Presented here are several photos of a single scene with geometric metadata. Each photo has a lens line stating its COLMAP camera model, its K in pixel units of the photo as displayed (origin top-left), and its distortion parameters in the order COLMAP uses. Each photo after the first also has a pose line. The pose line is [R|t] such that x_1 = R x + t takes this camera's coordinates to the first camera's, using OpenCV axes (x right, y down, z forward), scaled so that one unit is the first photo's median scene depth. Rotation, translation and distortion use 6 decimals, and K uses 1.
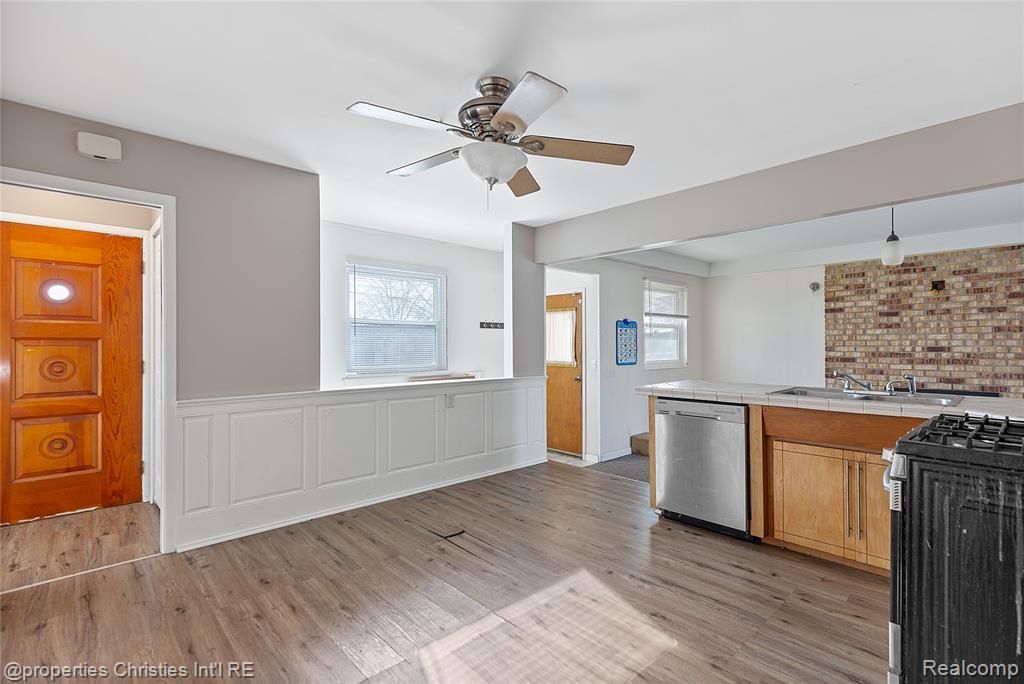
lens RADIAL K [[471.4, 0, 512.2], [0, 471.4, 345.8], [0, 0, 1]] dist [0.009813, -0.000359]
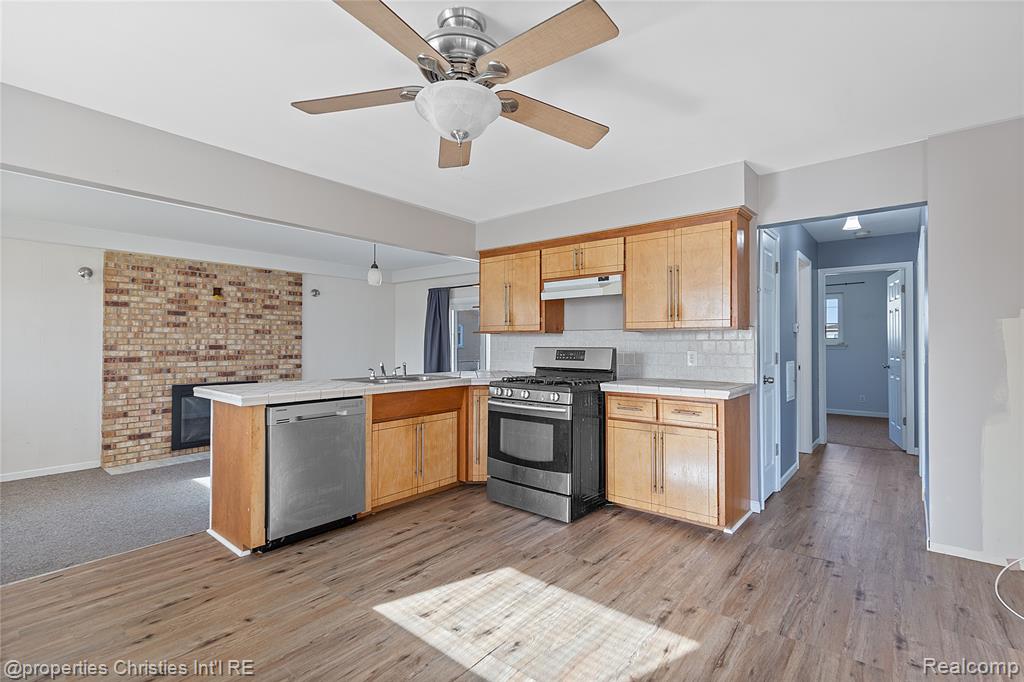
lens RADIAL K [[471.4, 0, 542.2], [0, 471.4, 338.4], [0, 0, 1]] dist [0.009813, -0.000359]
pose [[-0.163978, 0.015657, 0.986340, -0.359879], [0.000614, 0.999875, -0.015769, 0.004105], [-0.986464, -0.001980, -0.163967, 0.417824]]
